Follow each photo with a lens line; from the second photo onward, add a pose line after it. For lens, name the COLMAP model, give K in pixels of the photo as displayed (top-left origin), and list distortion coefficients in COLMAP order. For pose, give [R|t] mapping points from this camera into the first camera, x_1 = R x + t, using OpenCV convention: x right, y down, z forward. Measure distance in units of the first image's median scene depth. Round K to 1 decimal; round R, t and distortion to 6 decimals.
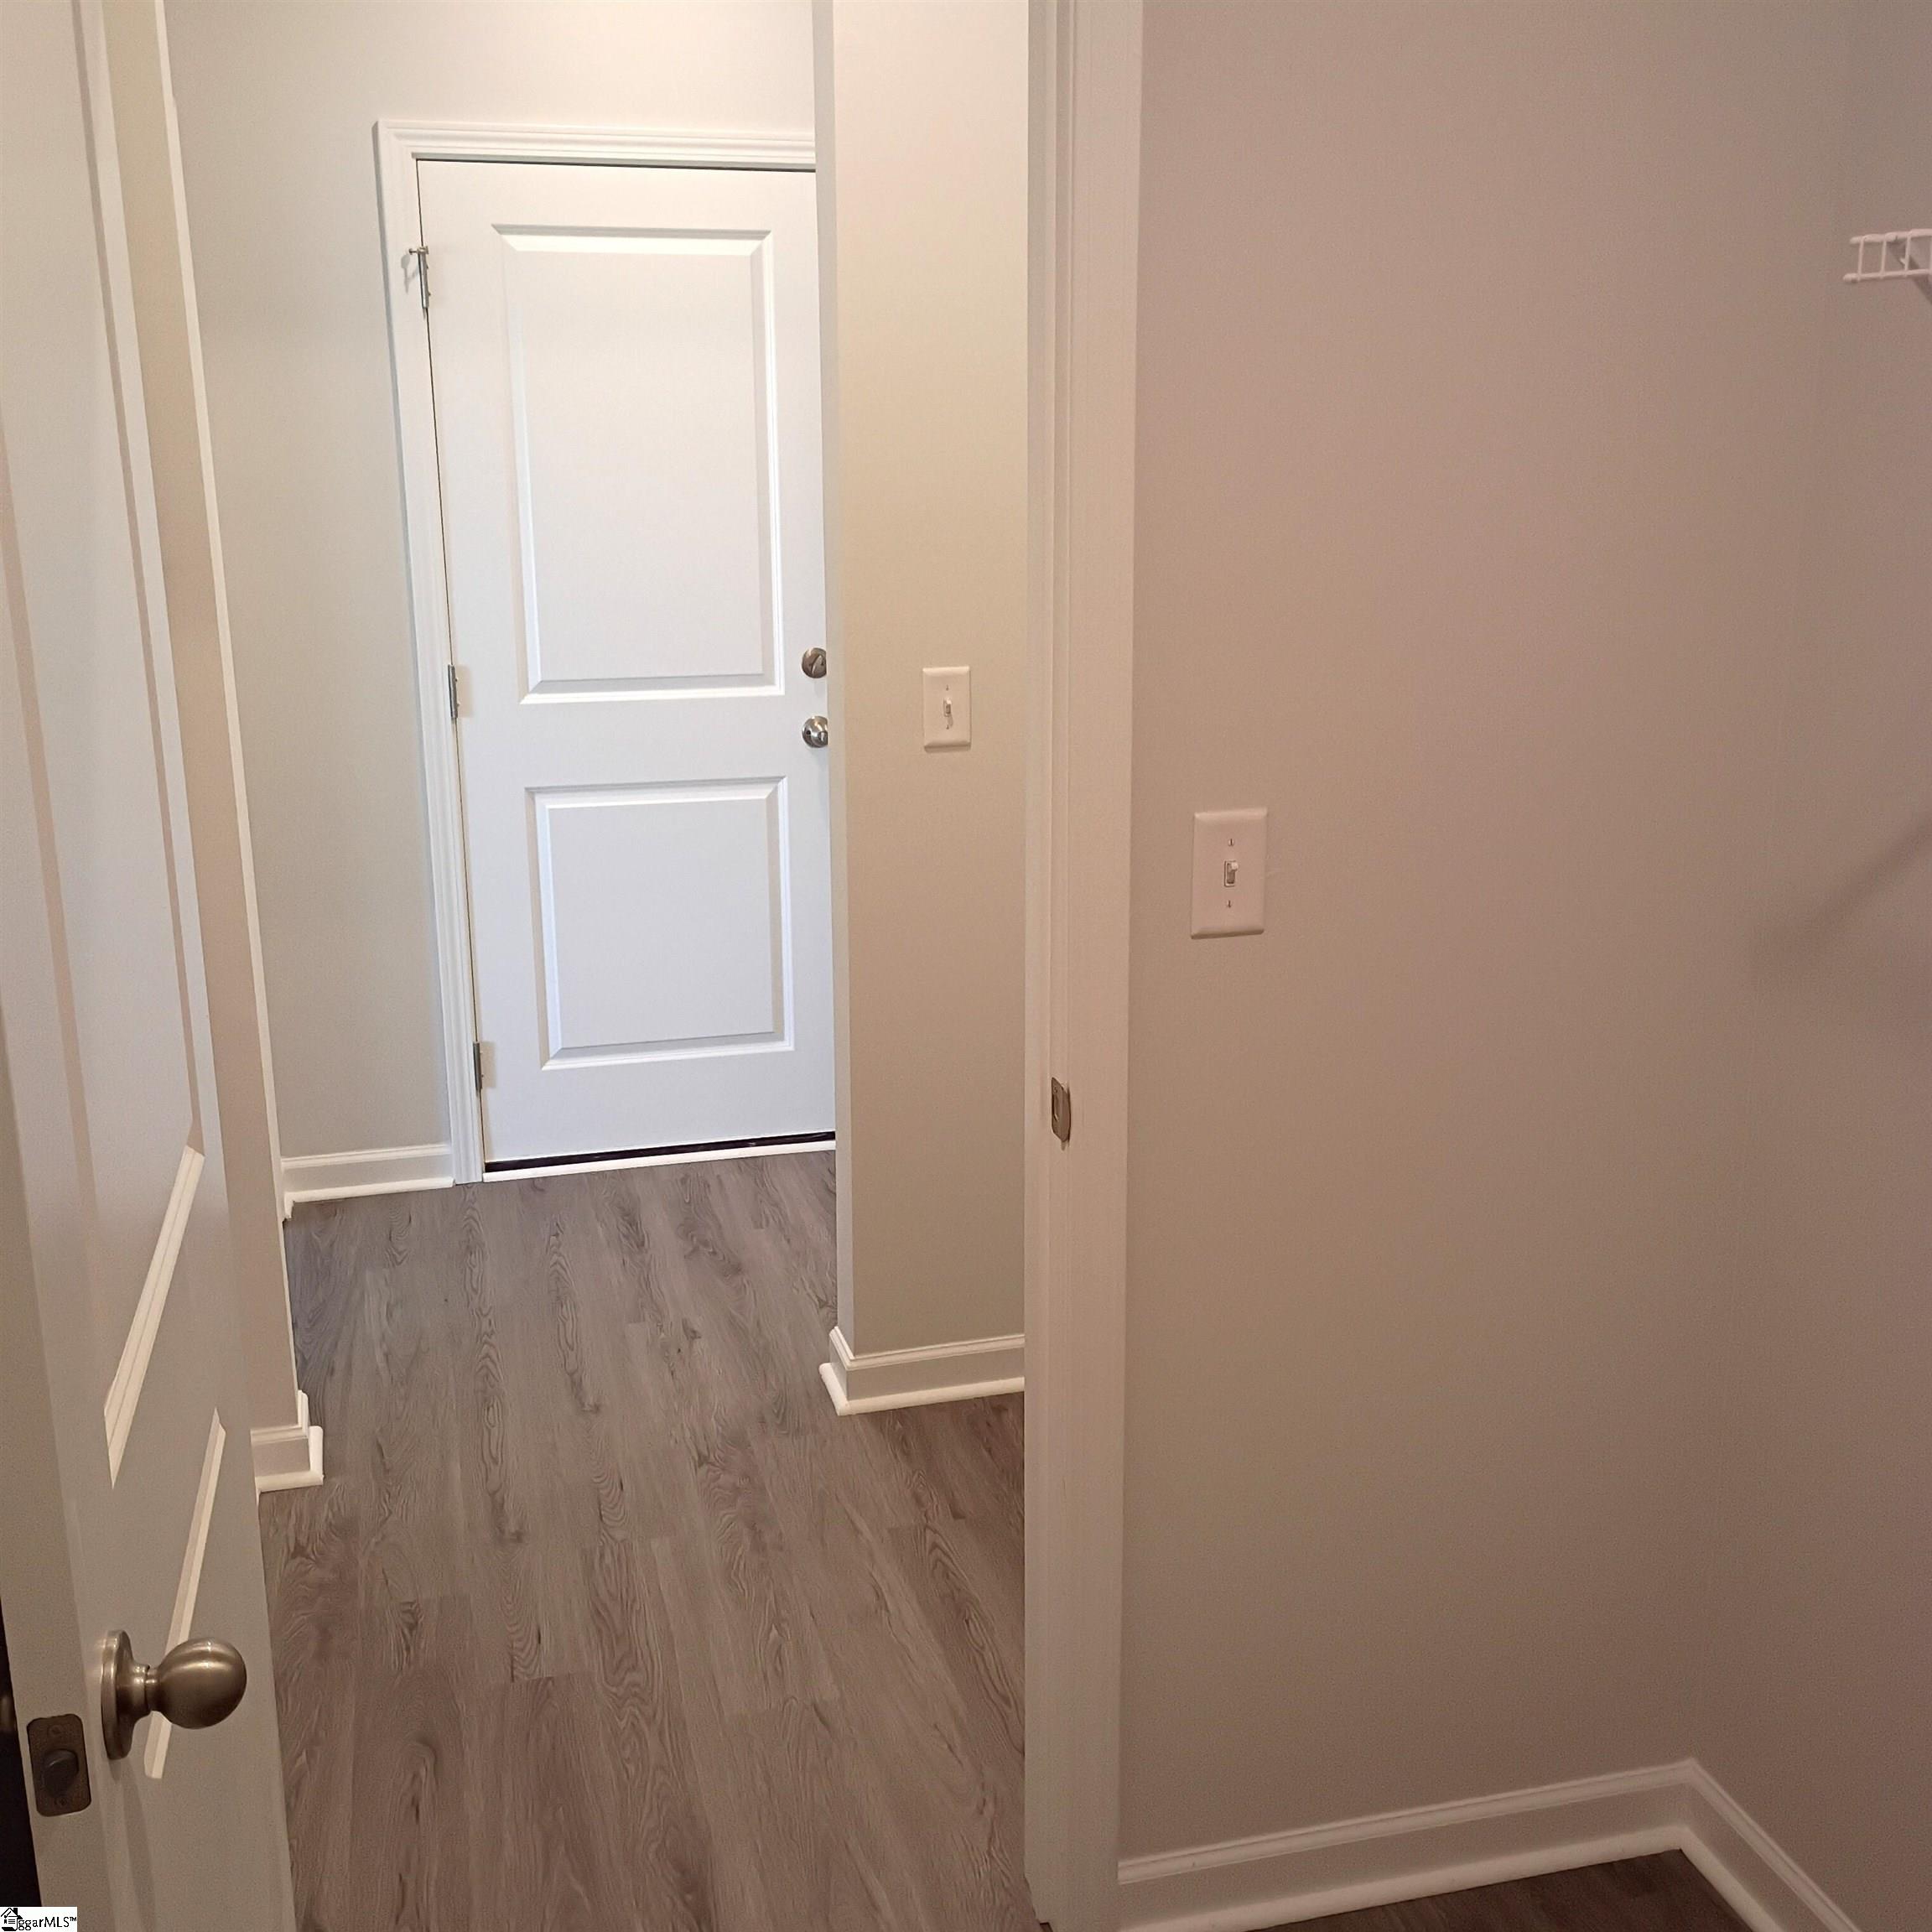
lens RADIAL K [[2130.8, 0, 966.0], [0, 2130.8, 933.1], [0, 0, 1]] dist [0.030578, -0.017436]
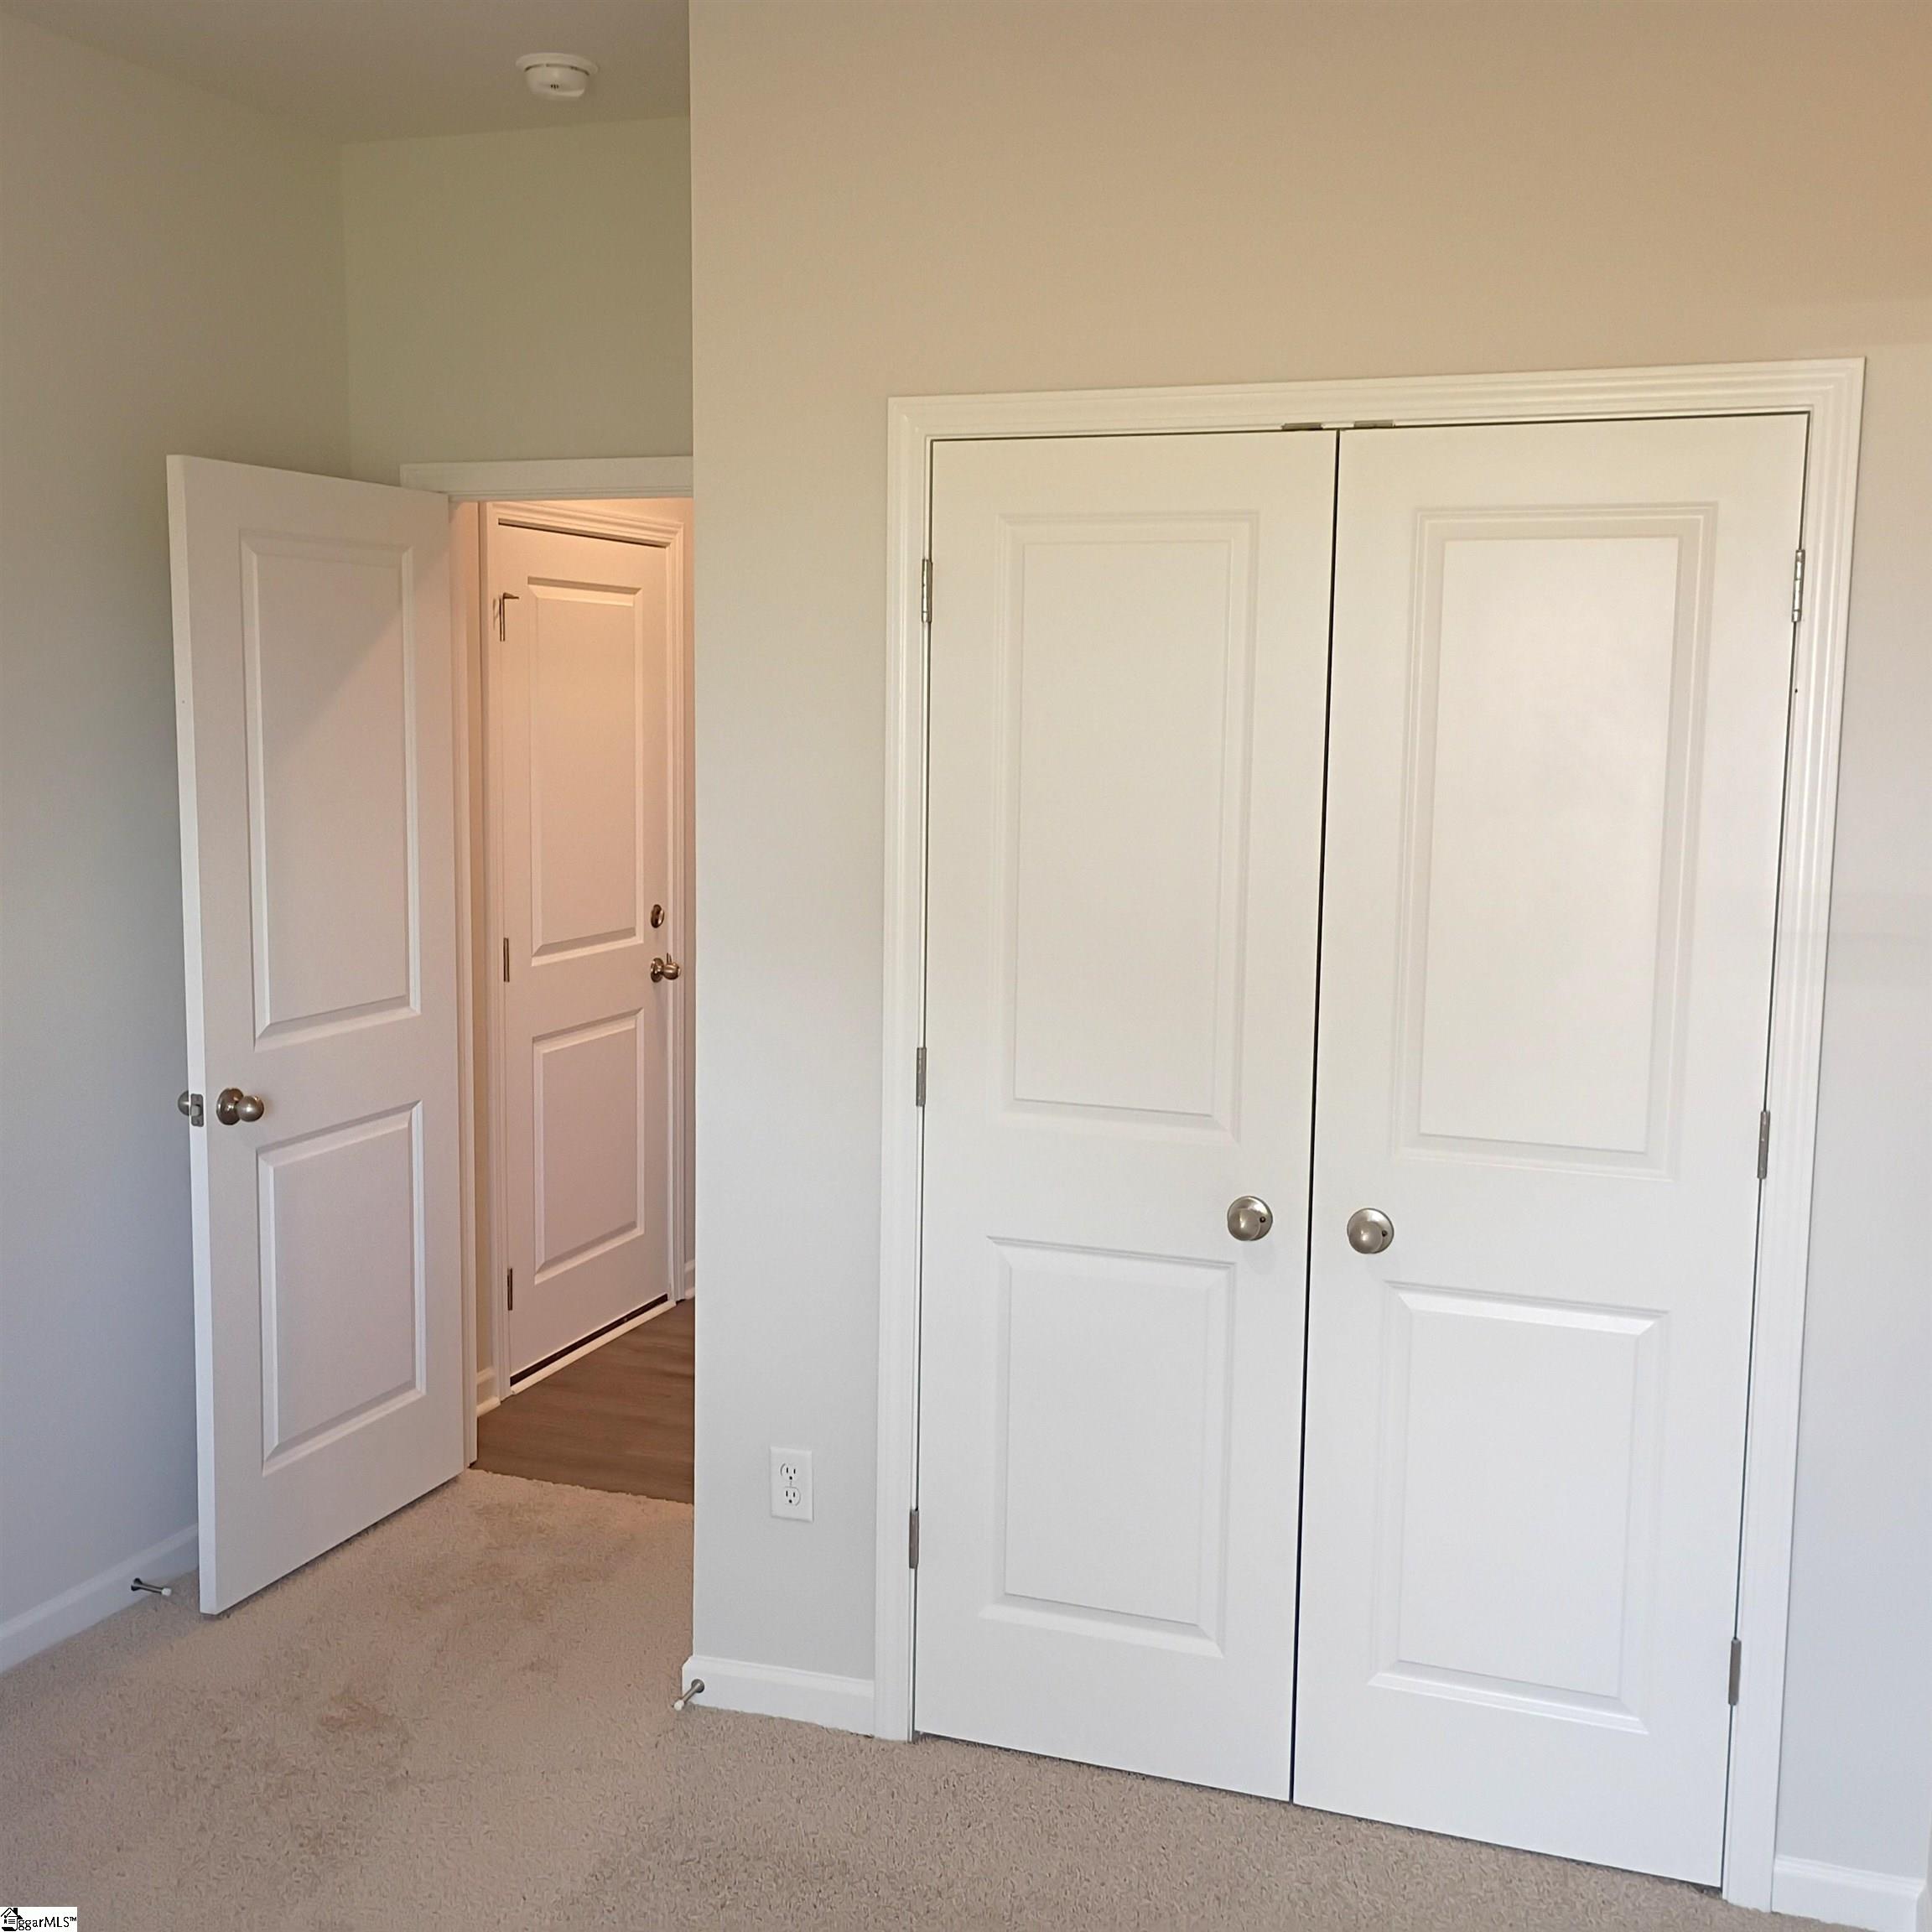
lens RADIAL K [[2130.8, 0, 966.0], [0, 2130.8, 933.1], [0, 0, 1]] dist [0.030578, -0.017436]
pose [[0.588239, -0.085070, 0.804200, -0.984683], [0.191704, 0.980775, -0.036475, -0.035507], [-0.785637, 0.175624, 0.593238, 0.105362]]
